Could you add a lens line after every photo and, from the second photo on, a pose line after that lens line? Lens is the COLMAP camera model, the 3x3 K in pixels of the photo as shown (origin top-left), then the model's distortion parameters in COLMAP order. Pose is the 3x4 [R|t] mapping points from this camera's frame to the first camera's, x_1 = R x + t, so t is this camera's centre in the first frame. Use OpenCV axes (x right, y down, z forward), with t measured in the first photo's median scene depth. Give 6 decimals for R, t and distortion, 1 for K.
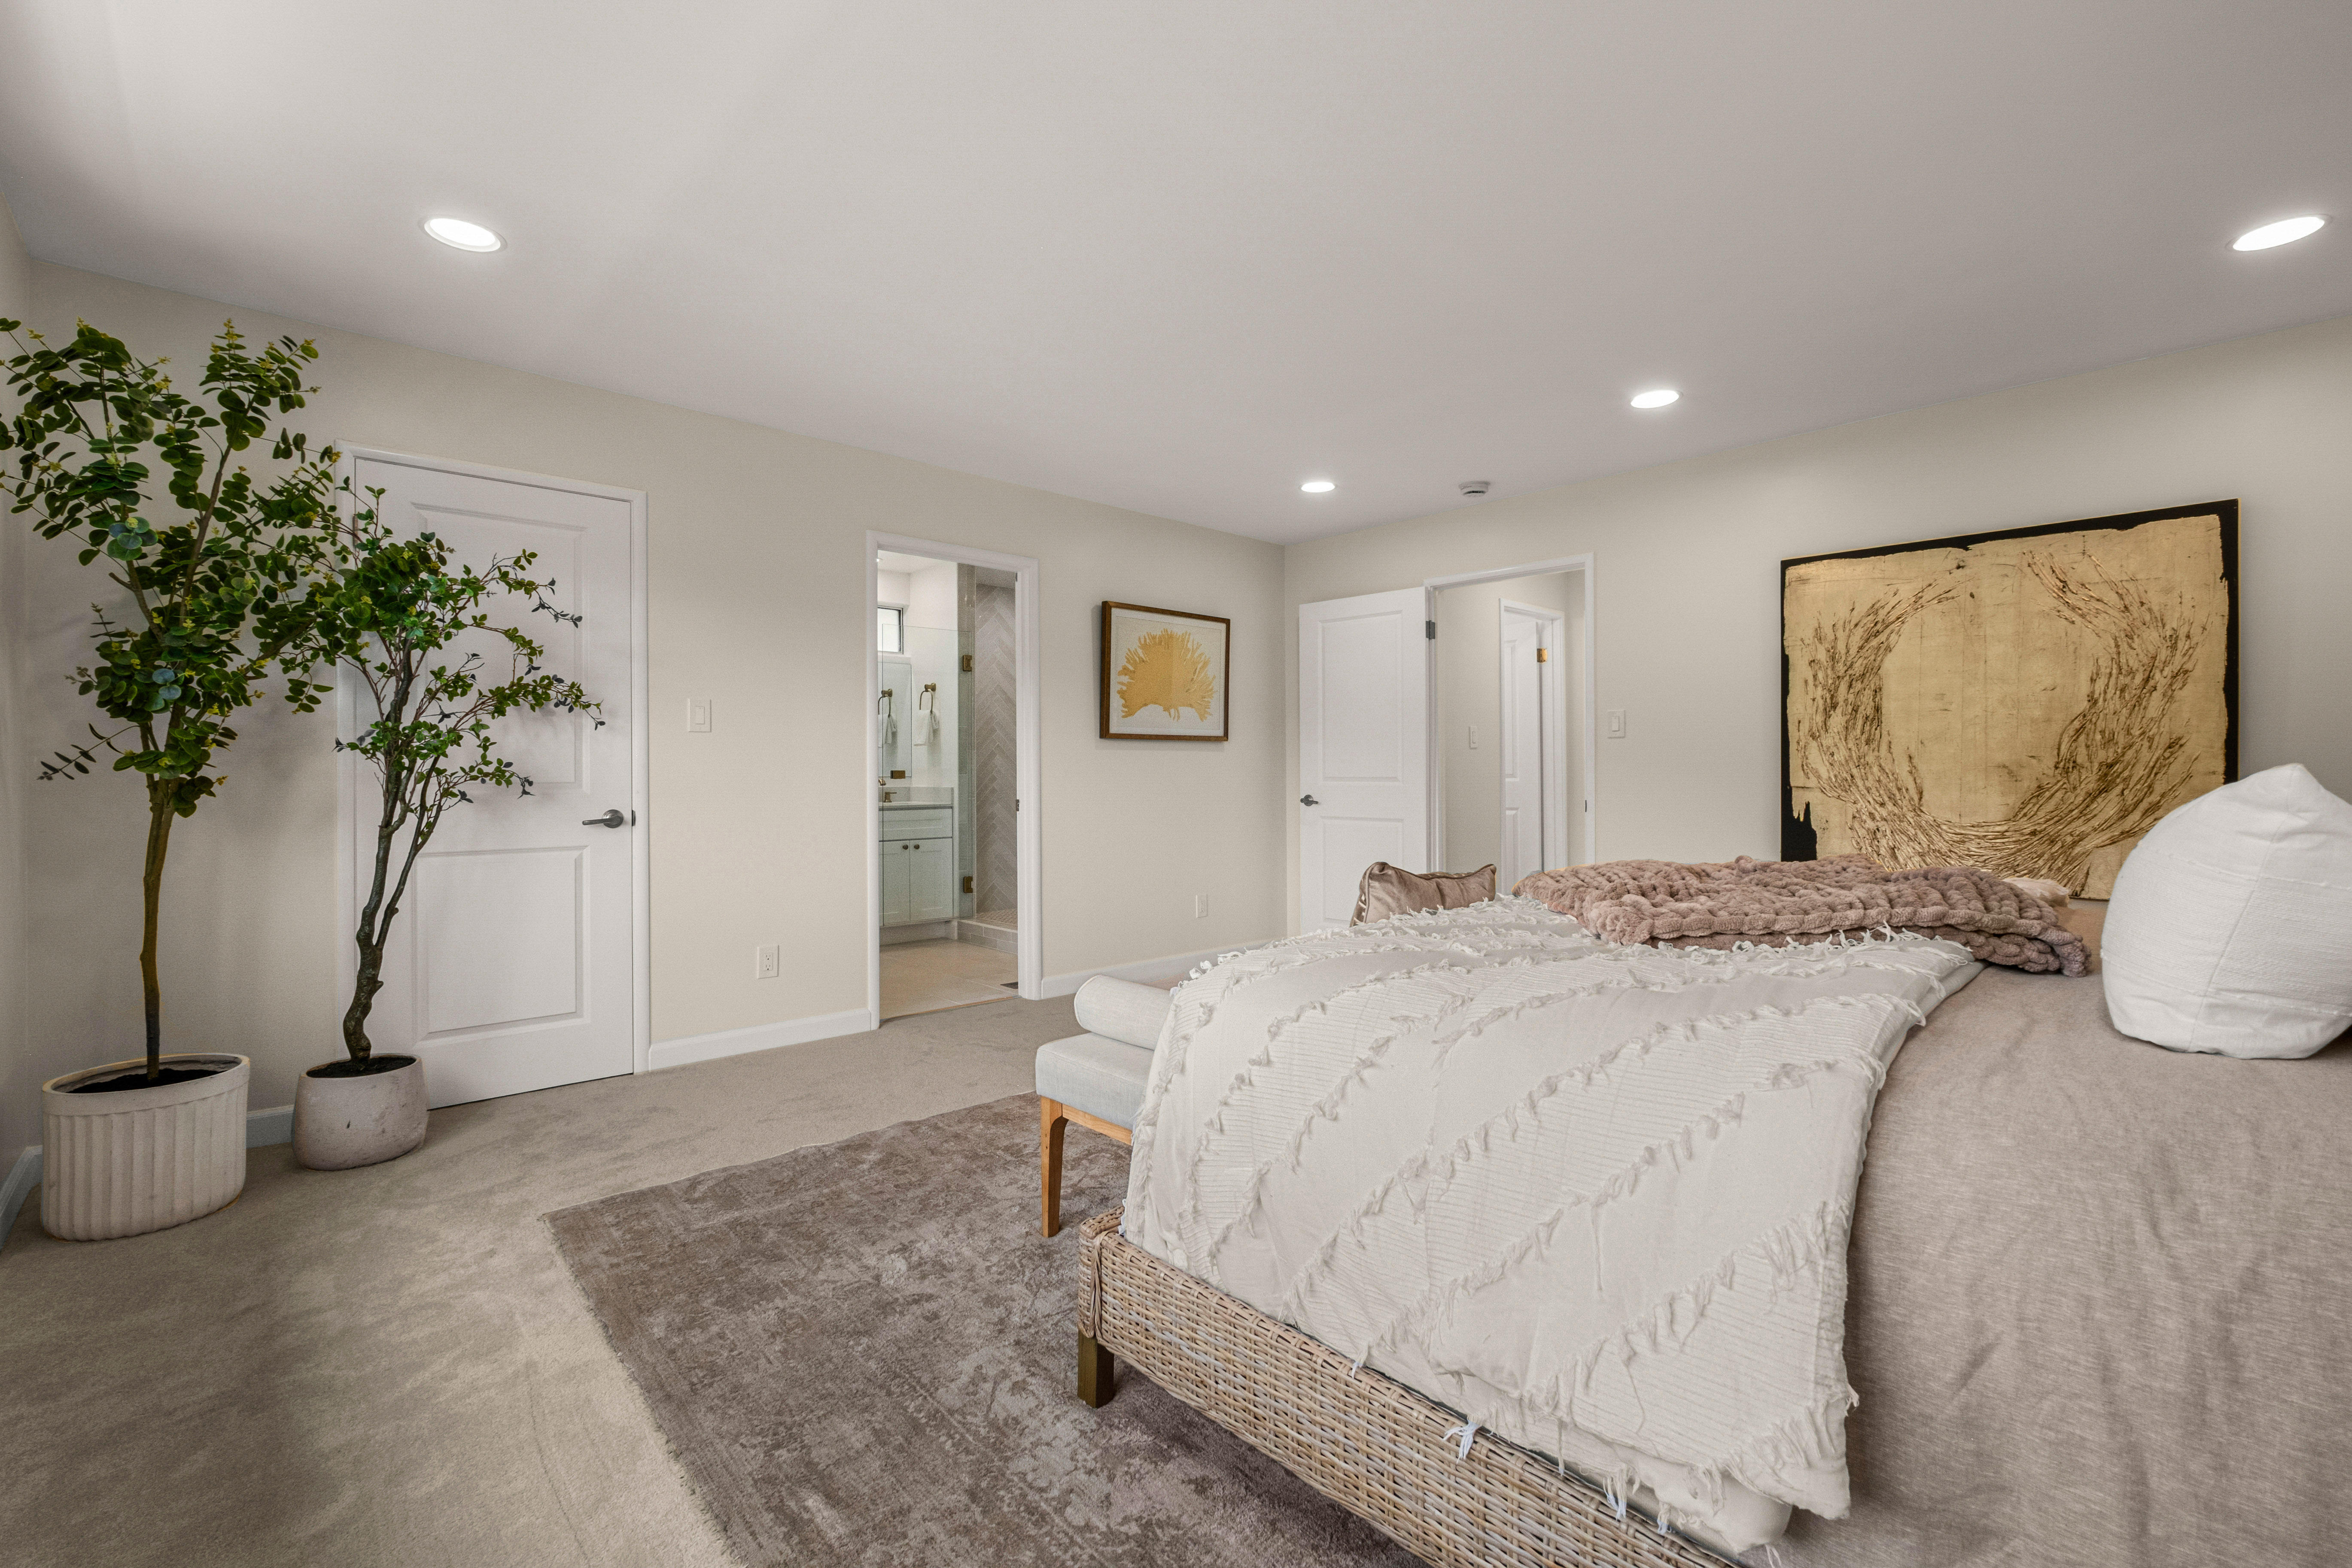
lens RADIAL K [[1009.4, 0, 1180.0], [0, 1009.4, 774.9], [0, 0, 1]] dist [-0.007200, 0.001048]
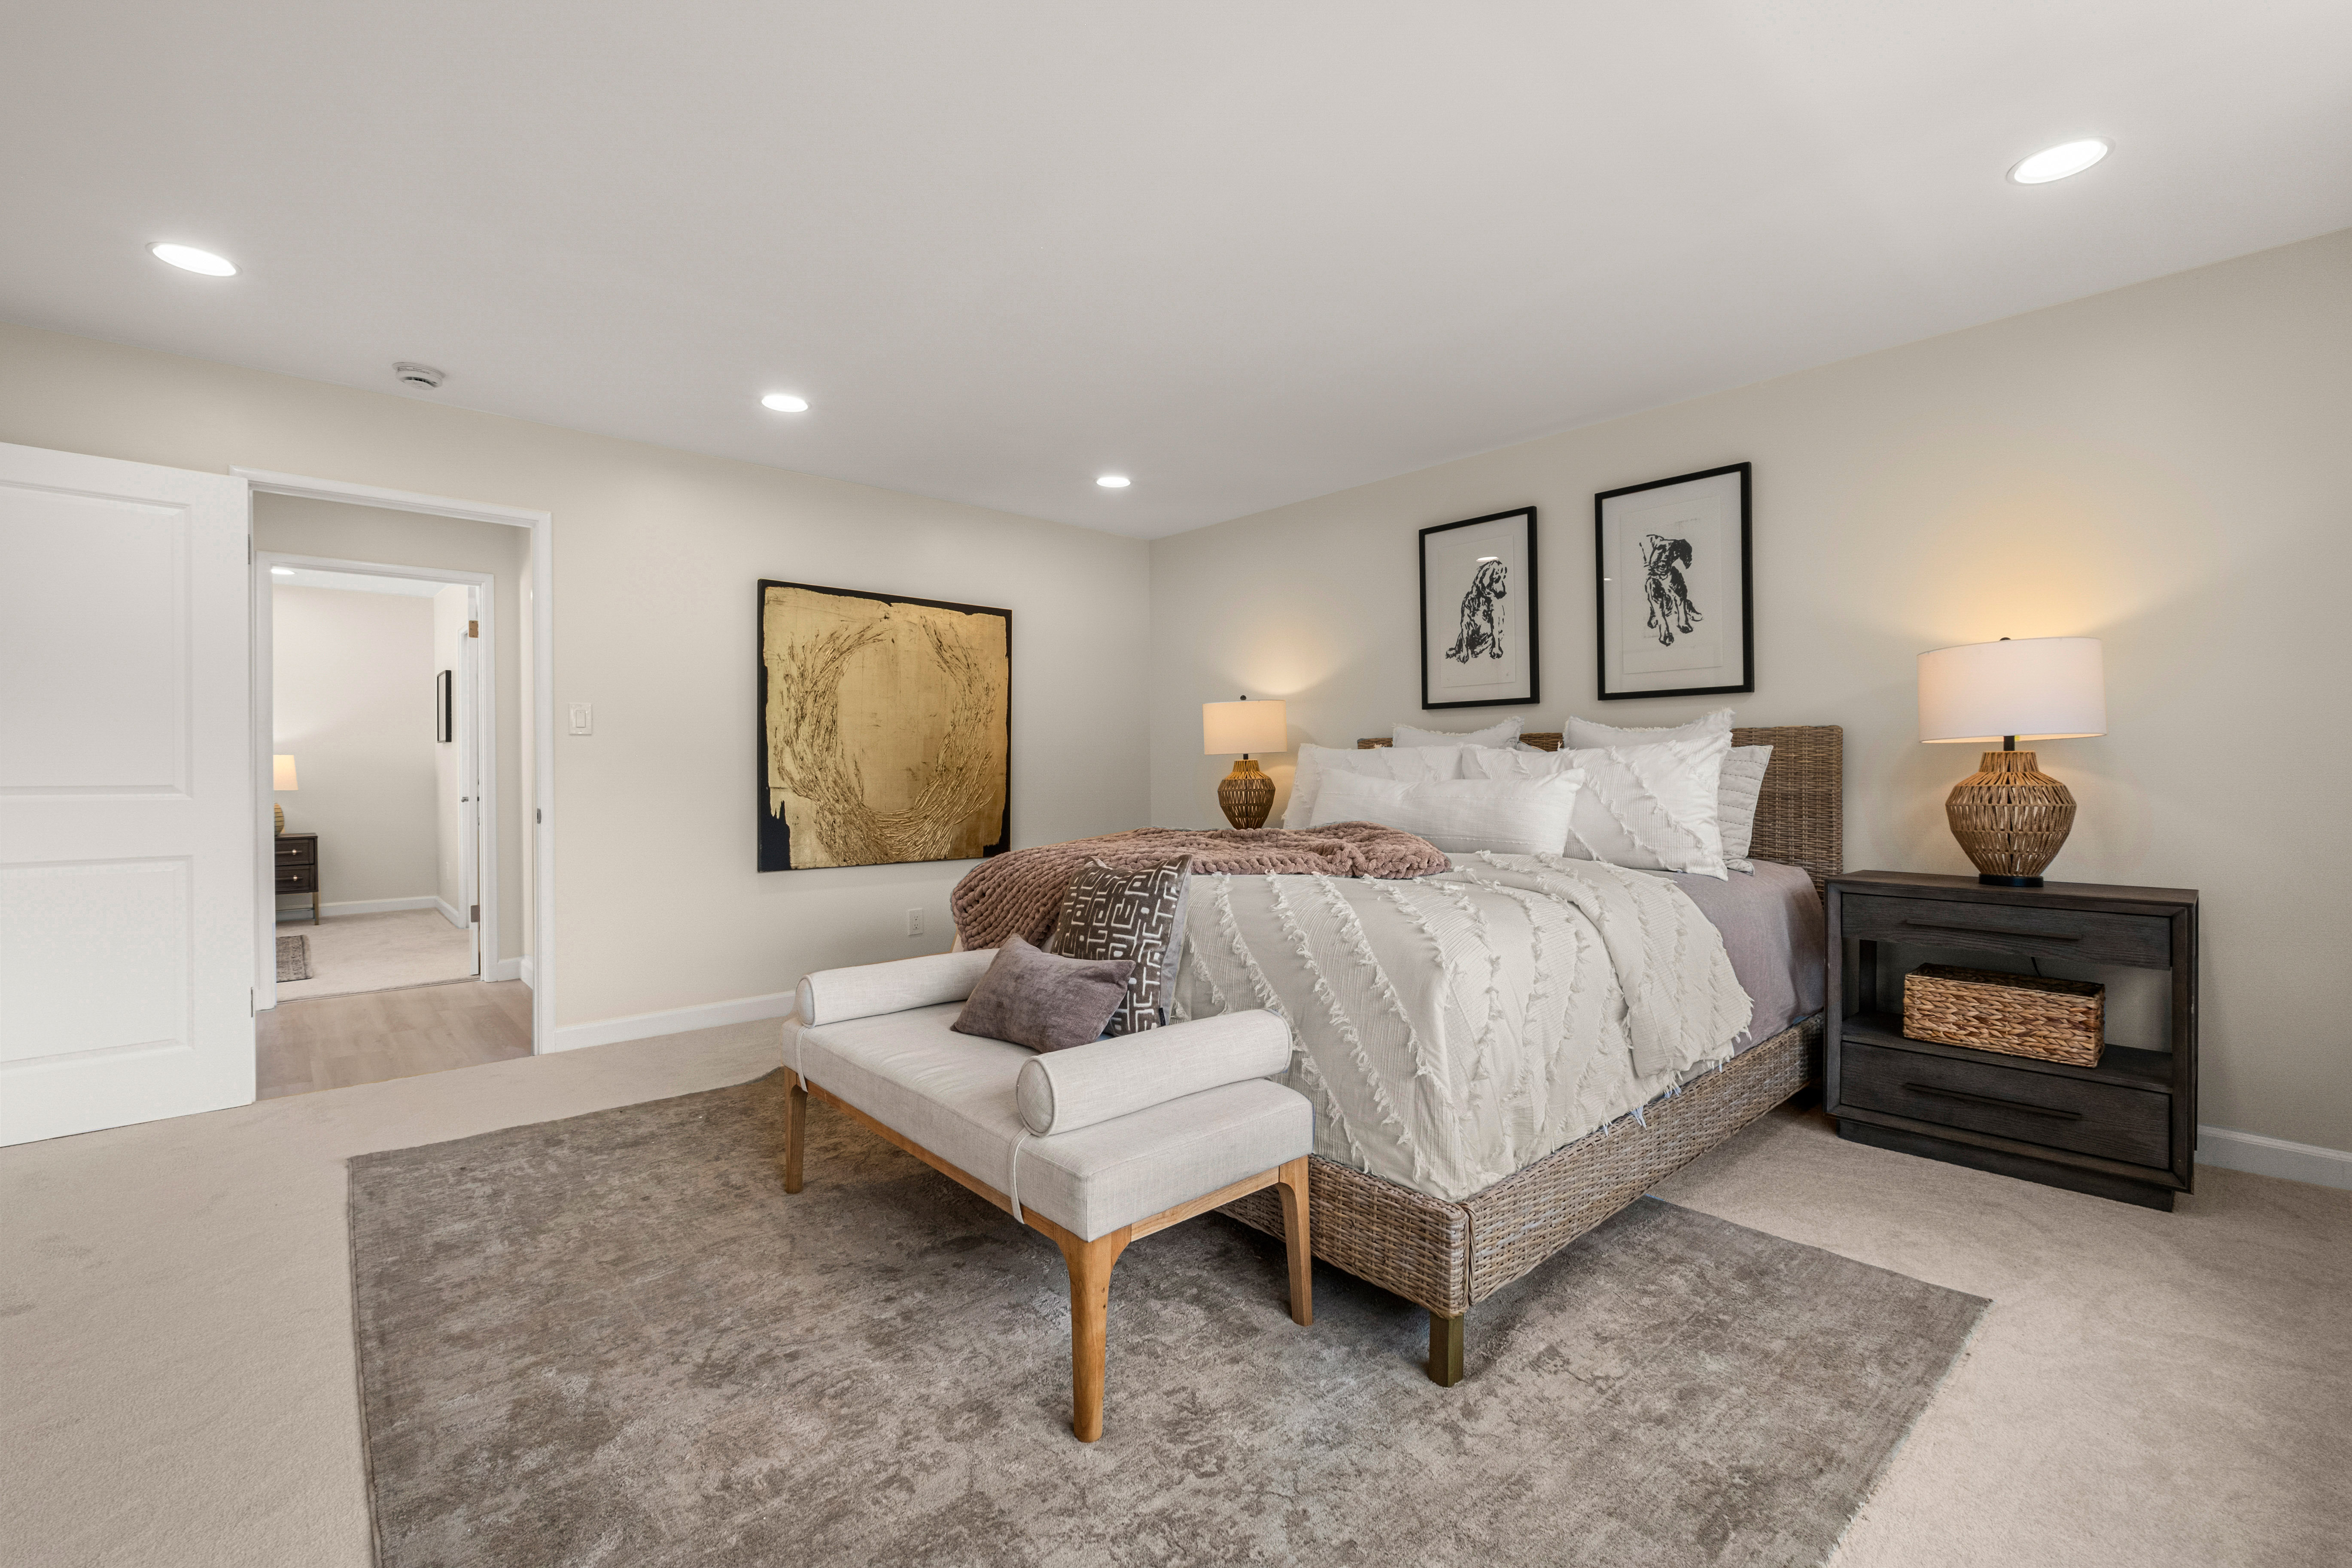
lens RADIAL K [[1009.4, 0, 1181.2], [0, 1009.4, 778.2], [0, 0, 1]] dist [-0.007200, 0.001048]
pose [[0.018889, -0.005460, 0.999807, -0.498776], [0.004247, 0.999977, 0.005381, -0.002700], [-0.999813, 0.004145, 0.018912, 0.556305]]
